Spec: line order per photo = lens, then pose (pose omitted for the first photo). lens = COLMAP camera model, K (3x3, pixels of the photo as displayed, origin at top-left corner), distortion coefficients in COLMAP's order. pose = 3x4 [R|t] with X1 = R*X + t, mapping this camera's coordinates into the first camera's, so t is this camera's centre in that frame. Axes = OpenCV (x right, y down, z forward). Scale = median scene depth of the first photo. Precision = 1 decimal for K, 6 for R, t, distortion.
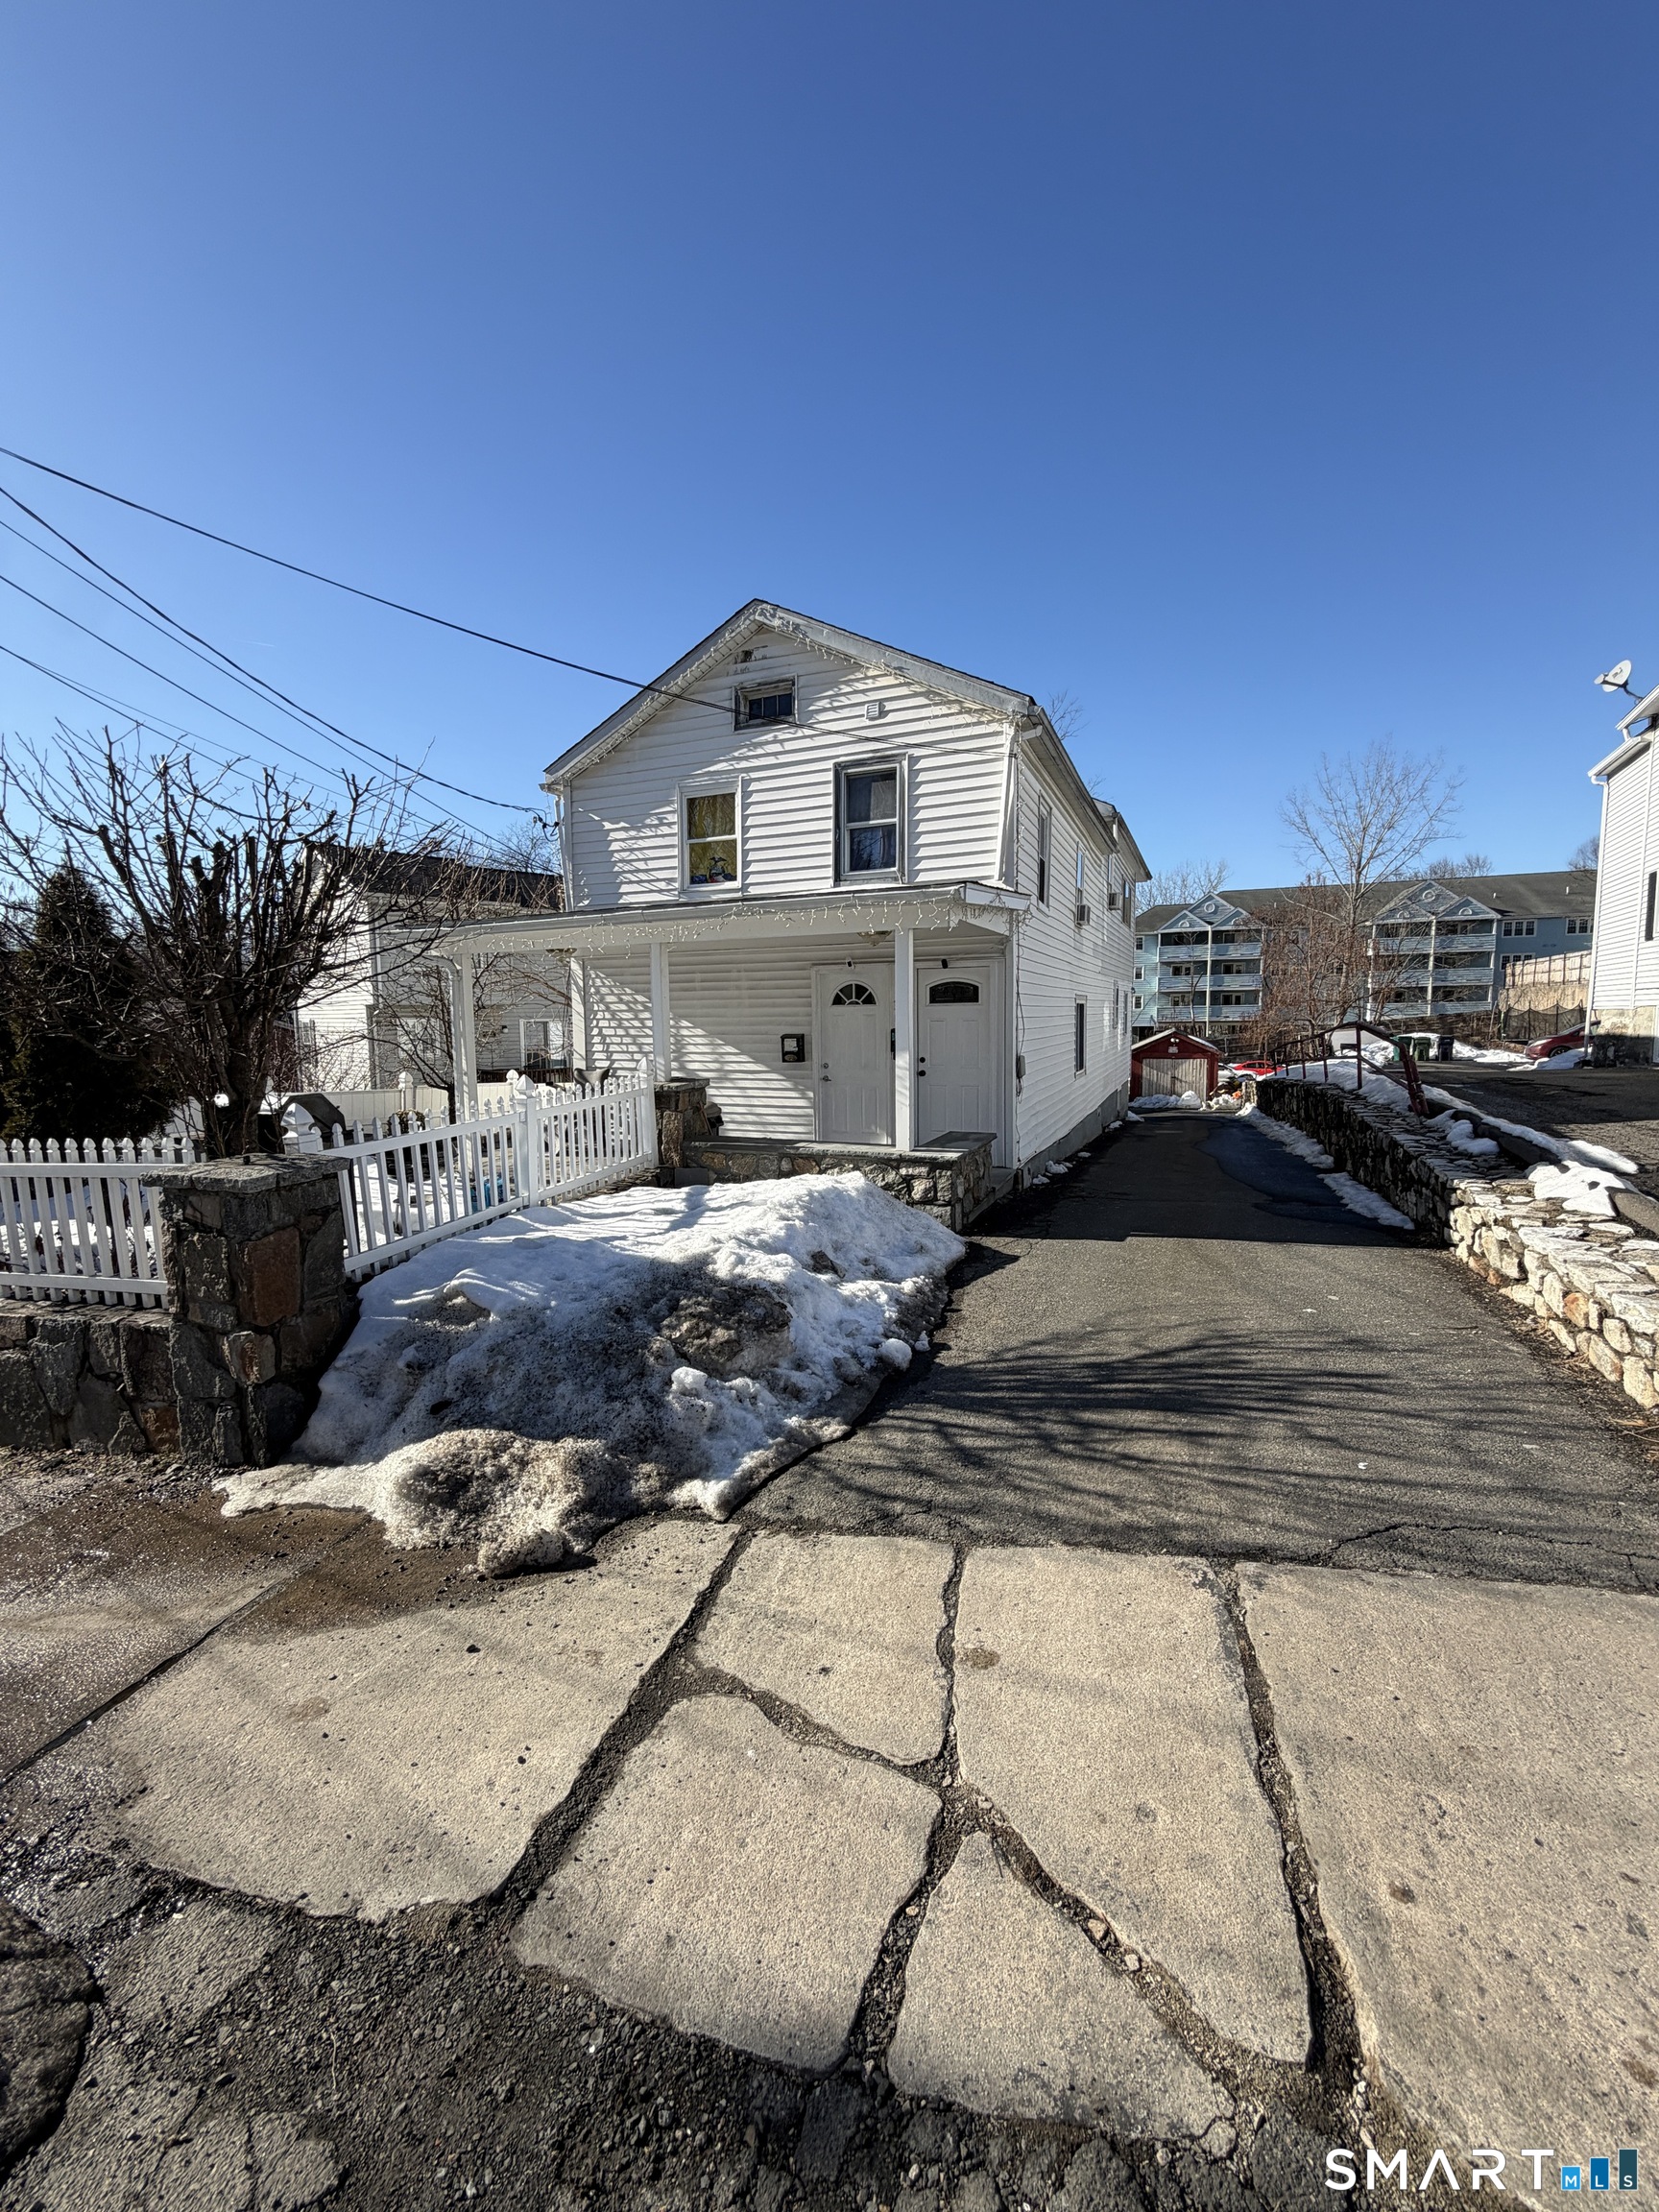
lens RADIAL K [[864.8, 0, 807.5], [0, 864.8, 1103.3], [0, 0, 1]] dist [-0.002000, 0.000693]
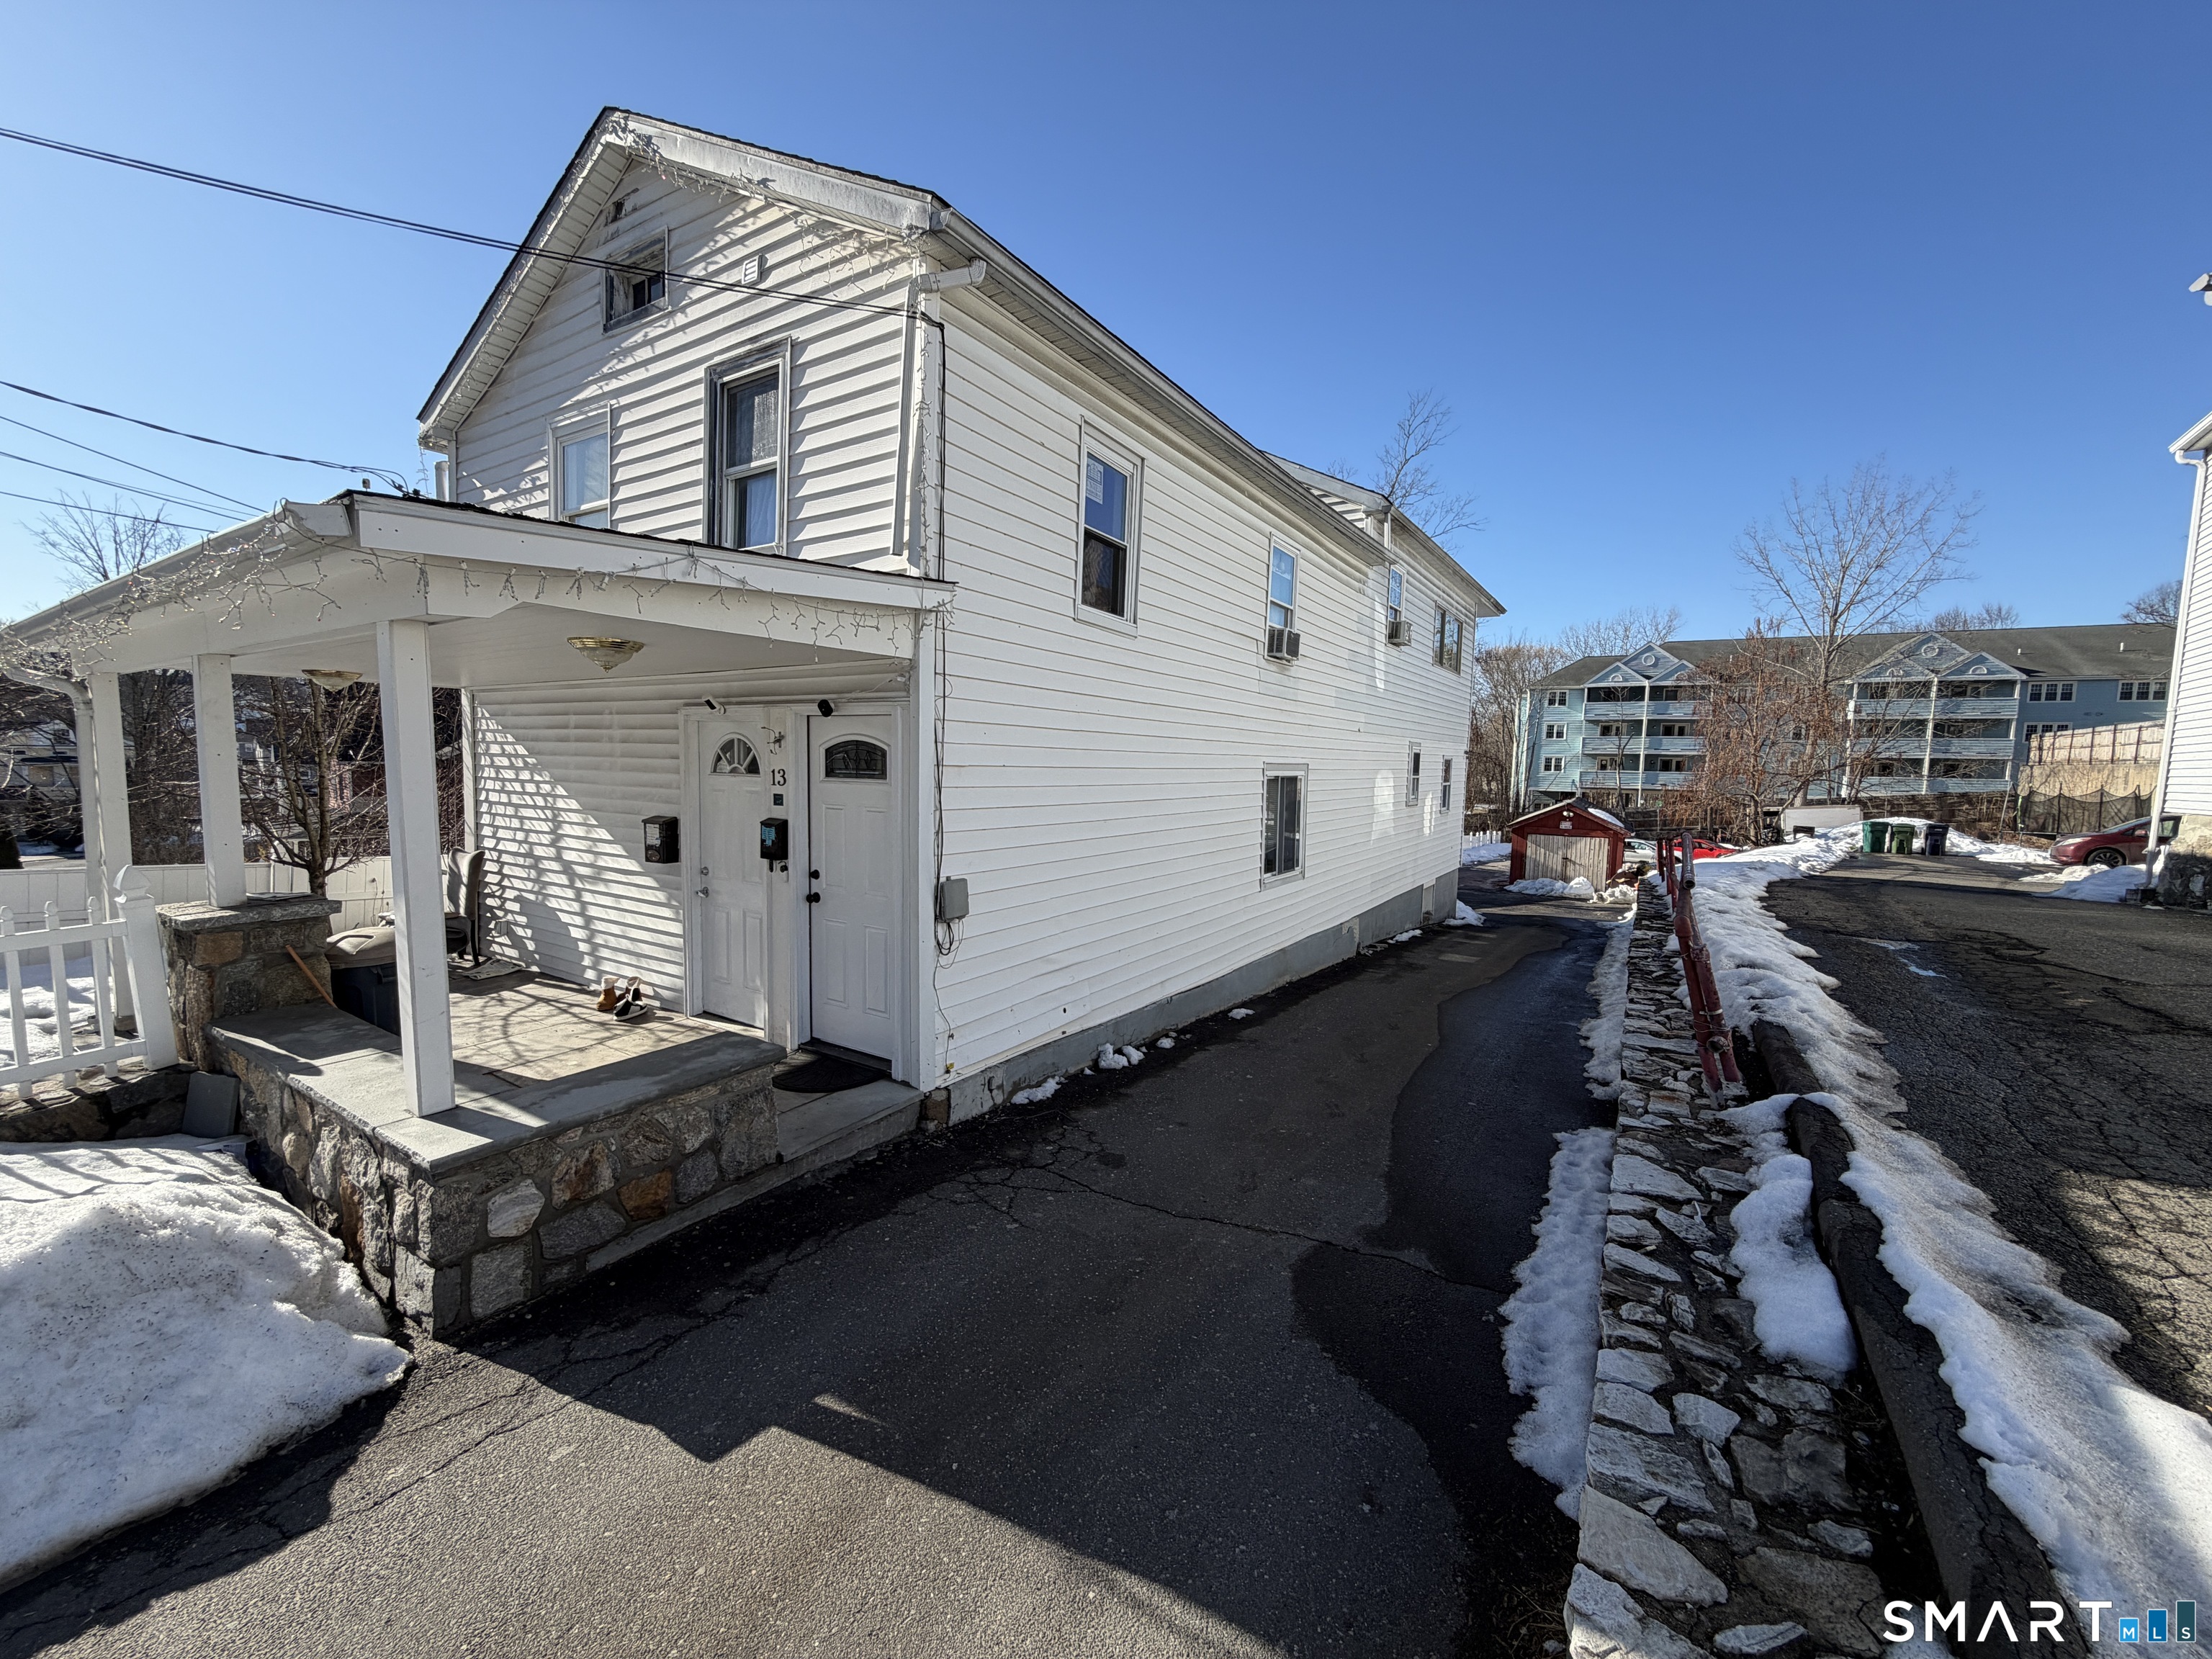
lens RADIAL K [[864.8, 0, 1100.1], [0, 864.8, 835.9], [0, 0, 1]] dist [-0.002000, 0.000693]
pose [[0.988505, 0.047204, -0.143629, 0.393703], [-0.049487, 0.998698, -0.012367, -0.077247], [0.142858, 0.019333, 0.989554, 0.451275]]
